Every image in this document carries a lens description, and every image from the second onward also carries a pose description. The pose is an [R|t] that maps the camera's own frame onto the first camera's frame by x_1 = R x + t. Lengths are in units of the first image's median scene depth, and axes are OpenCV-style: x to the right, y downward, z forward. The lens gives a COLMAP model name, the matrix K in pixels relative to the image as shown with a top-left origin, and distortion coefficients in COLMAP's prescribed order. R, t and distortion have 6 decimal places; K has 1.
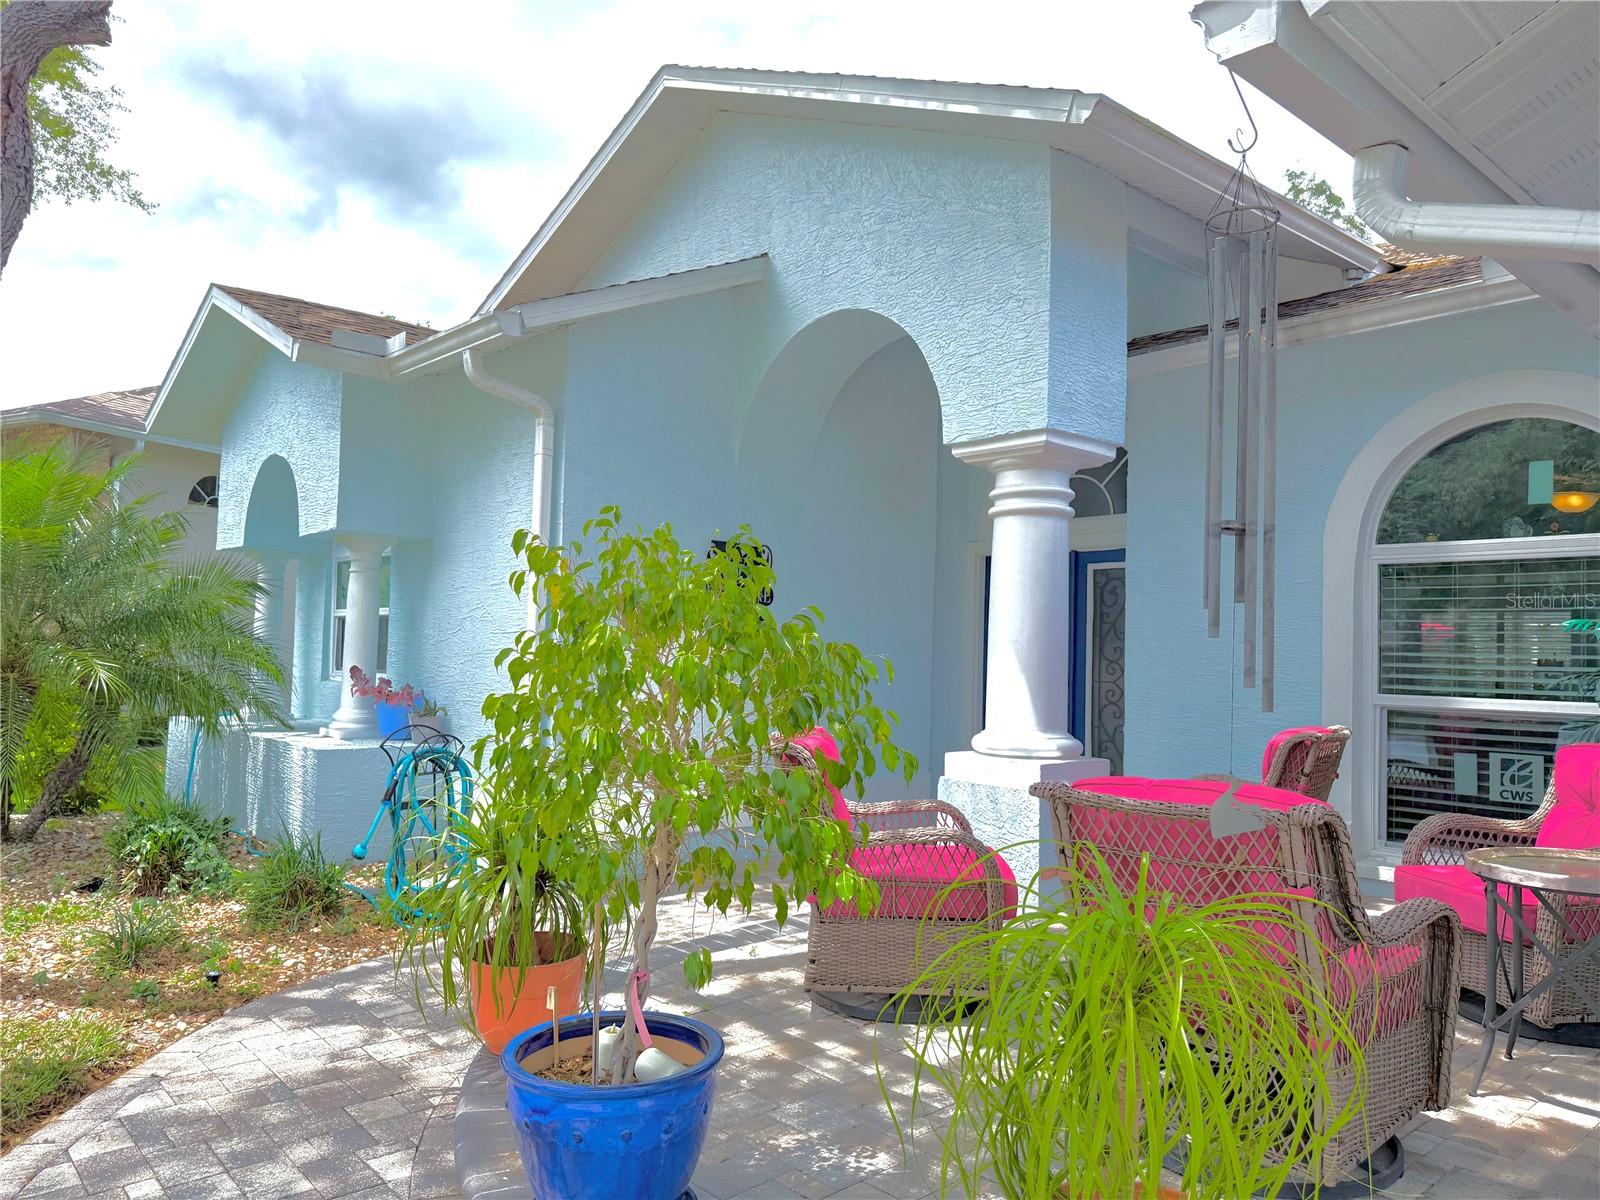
lens RADIAL K [[1133.7, 0, 791.9], [0, 1133.7, 600.2], [0, 0, 1]] dist [0.044627, -0.051255]
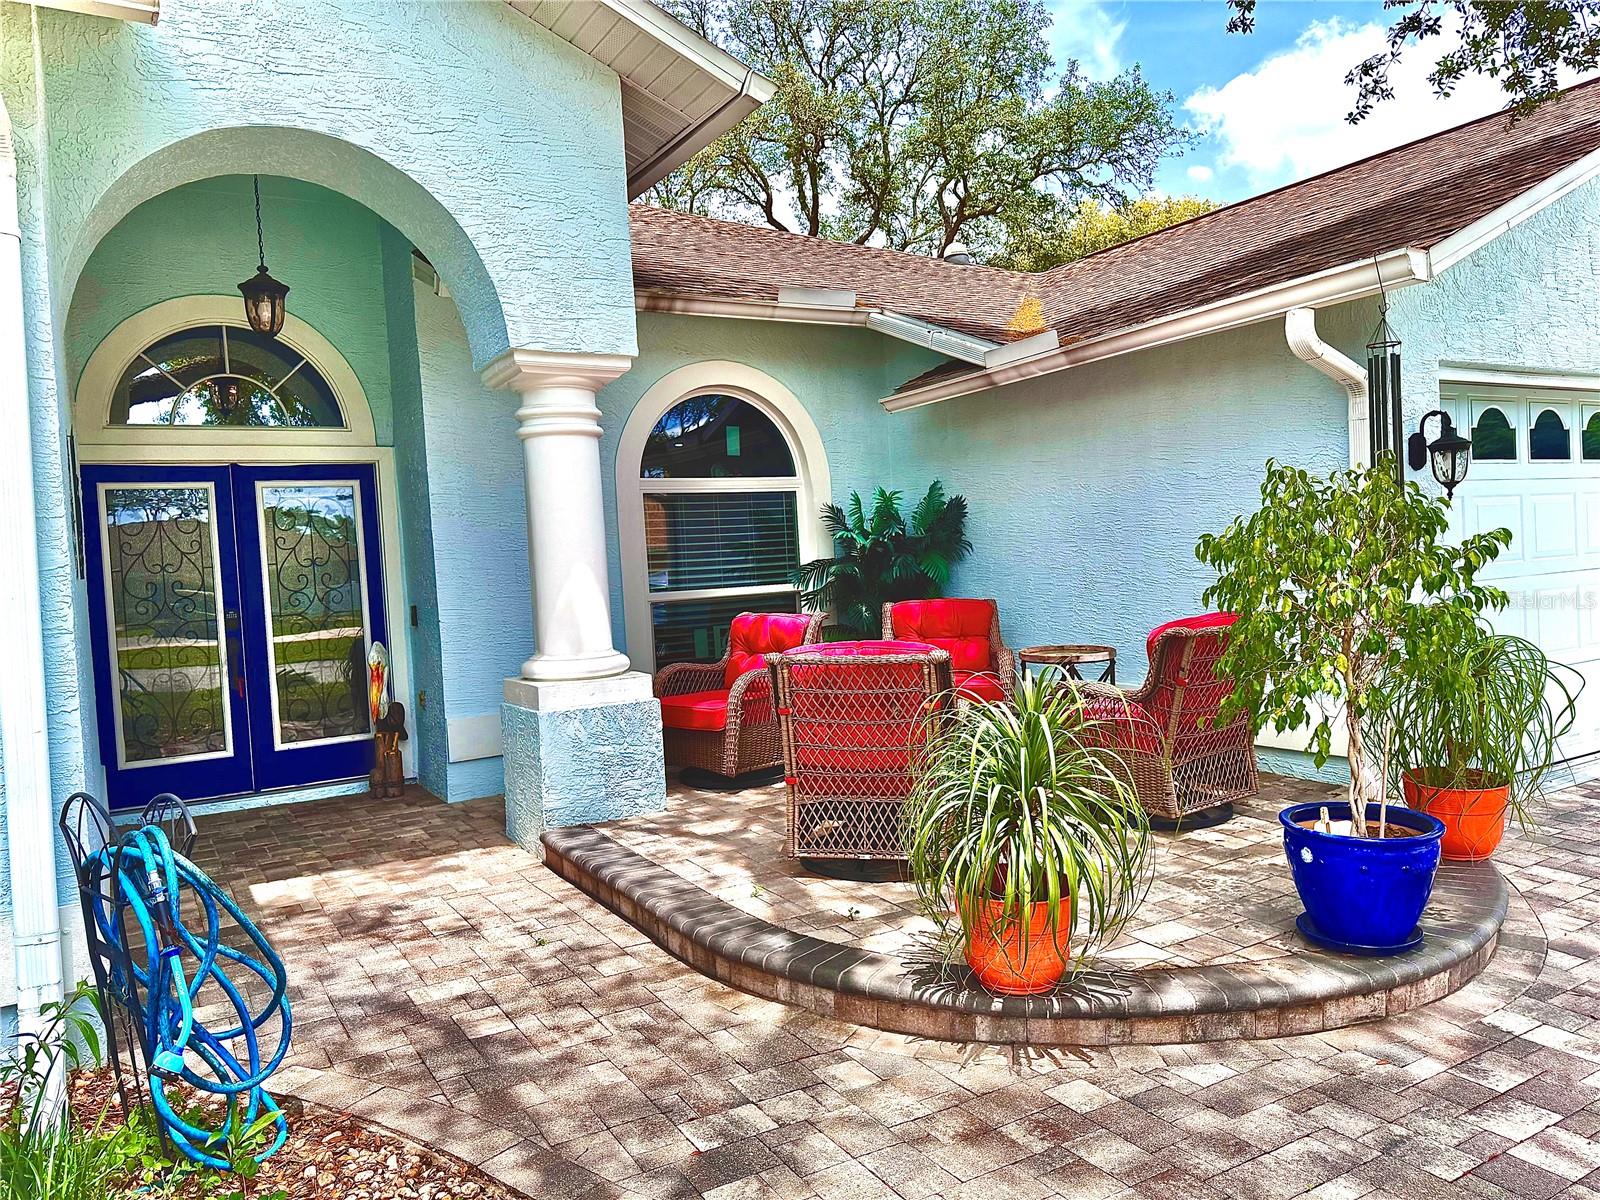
lens RADIAL K [[1133.7, 0, 791.9], [0, 1133.7, 600.2], [0, 0, 1]] dist [0.044627, -0.051255]
pose [[0.187584, -0.075375, 0.979352, -0.955329], [0.024540, 0.997100, 0.072040, 0.003372], [-0.981942, 0.010520, 0.188889, 0.817918]]
